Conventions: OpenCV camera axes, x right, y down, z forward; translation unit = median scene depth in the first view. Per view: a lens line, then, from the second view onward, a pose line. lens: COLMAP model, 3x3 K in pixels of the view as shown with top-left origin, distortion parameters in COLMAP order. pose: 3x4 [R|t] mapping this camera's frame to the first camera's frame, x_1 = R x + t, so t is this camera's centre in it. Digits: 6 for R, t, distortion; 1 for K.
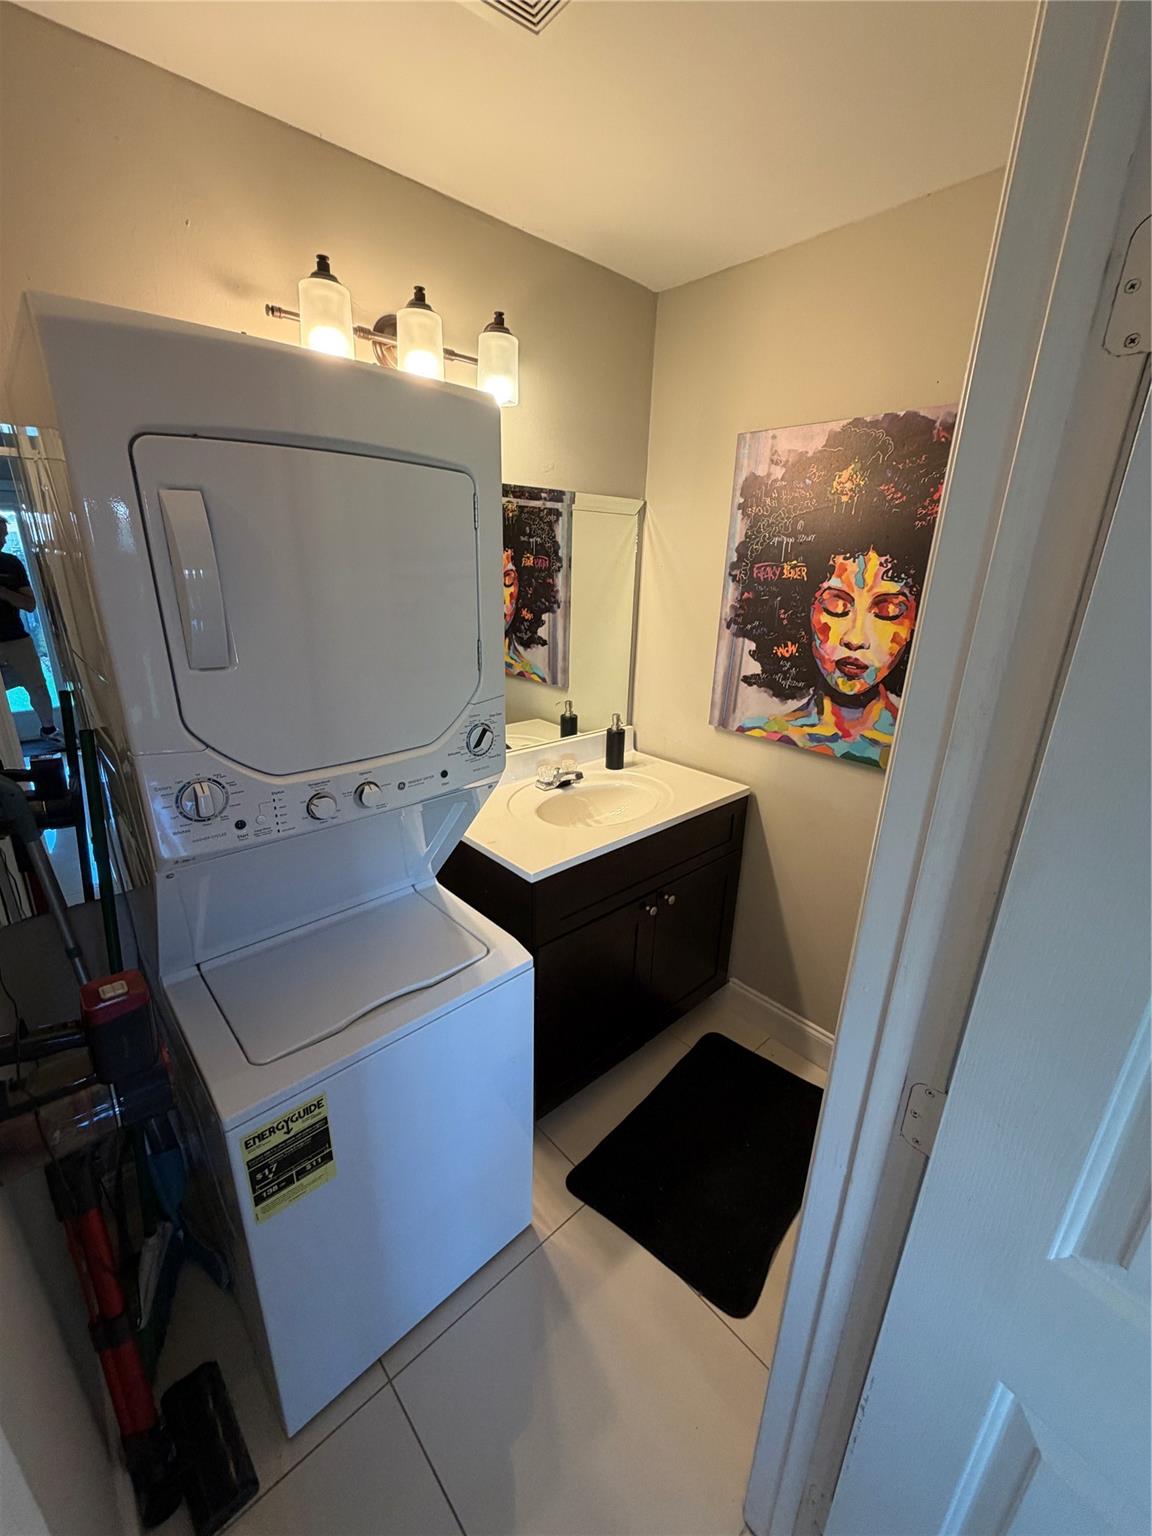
lens RADIAL K [[611.4, 0, 578.4], [0, 611.4, 766.4], [0, 0, 1]] dist [0.001593, 0.000277]
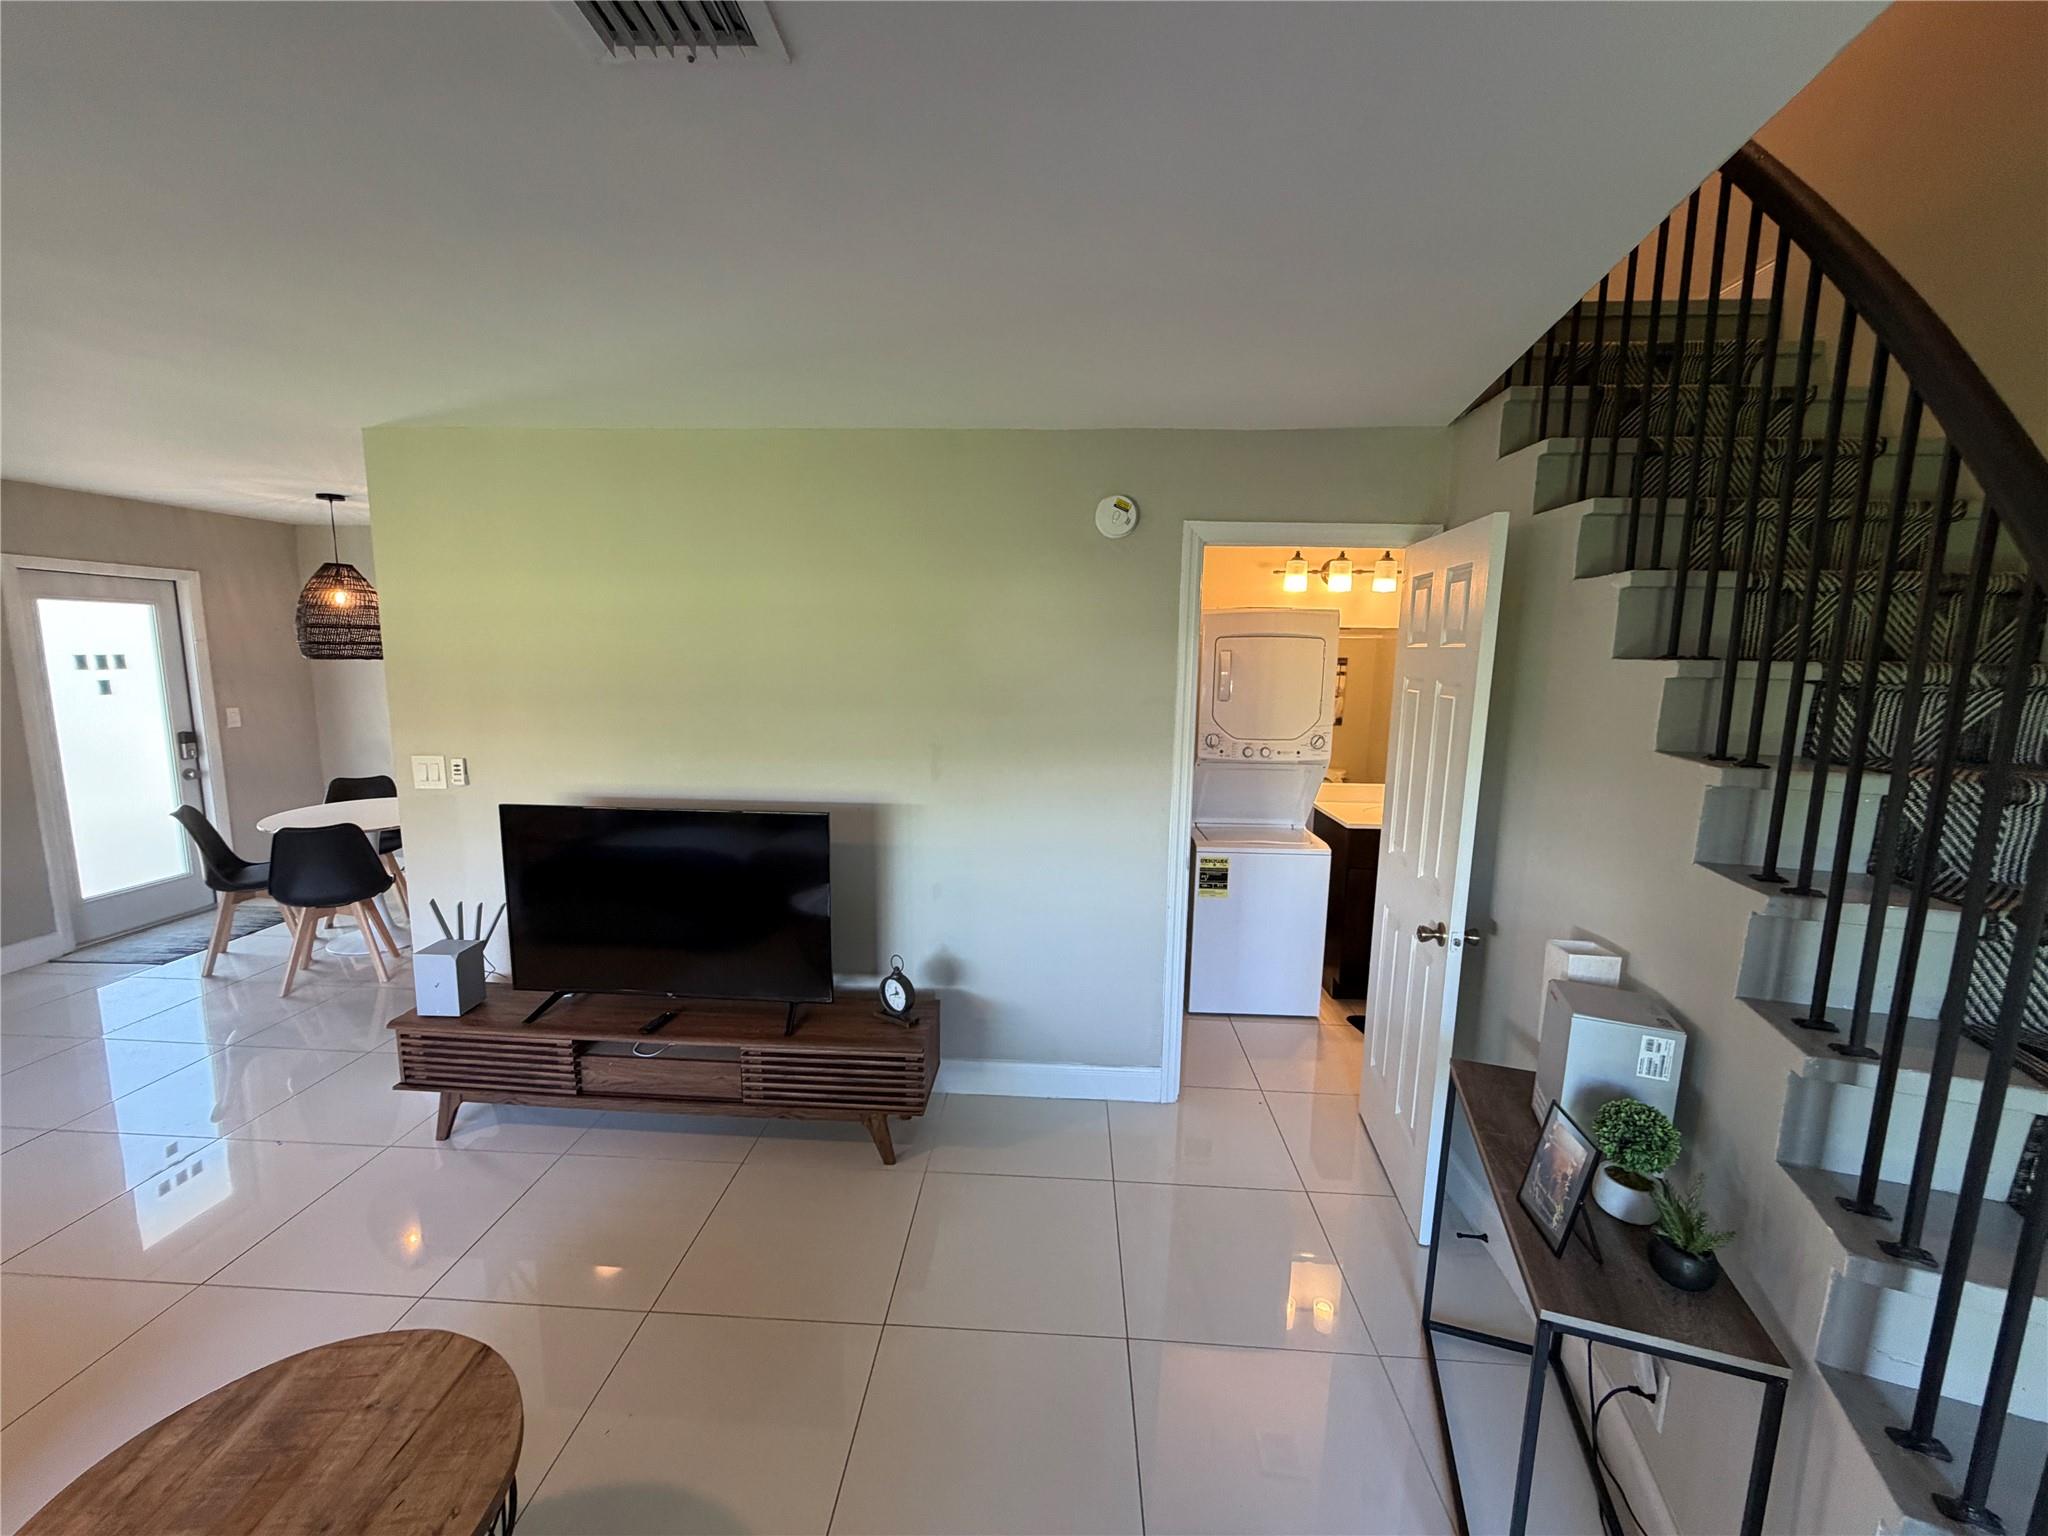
lens RADIAL K [[815.2, 0, 1017.9], [0, 815.2, 766.8], [0, 0, 1]] dist [0.001593, 0.000277]
pose [[0.694804, 0.086439, -0.713985, 1.460812], [-0.225538, 0.968861, -0.102184, 0.713889], [0.682920, 0.232029, 0.692664, -2.207150]]
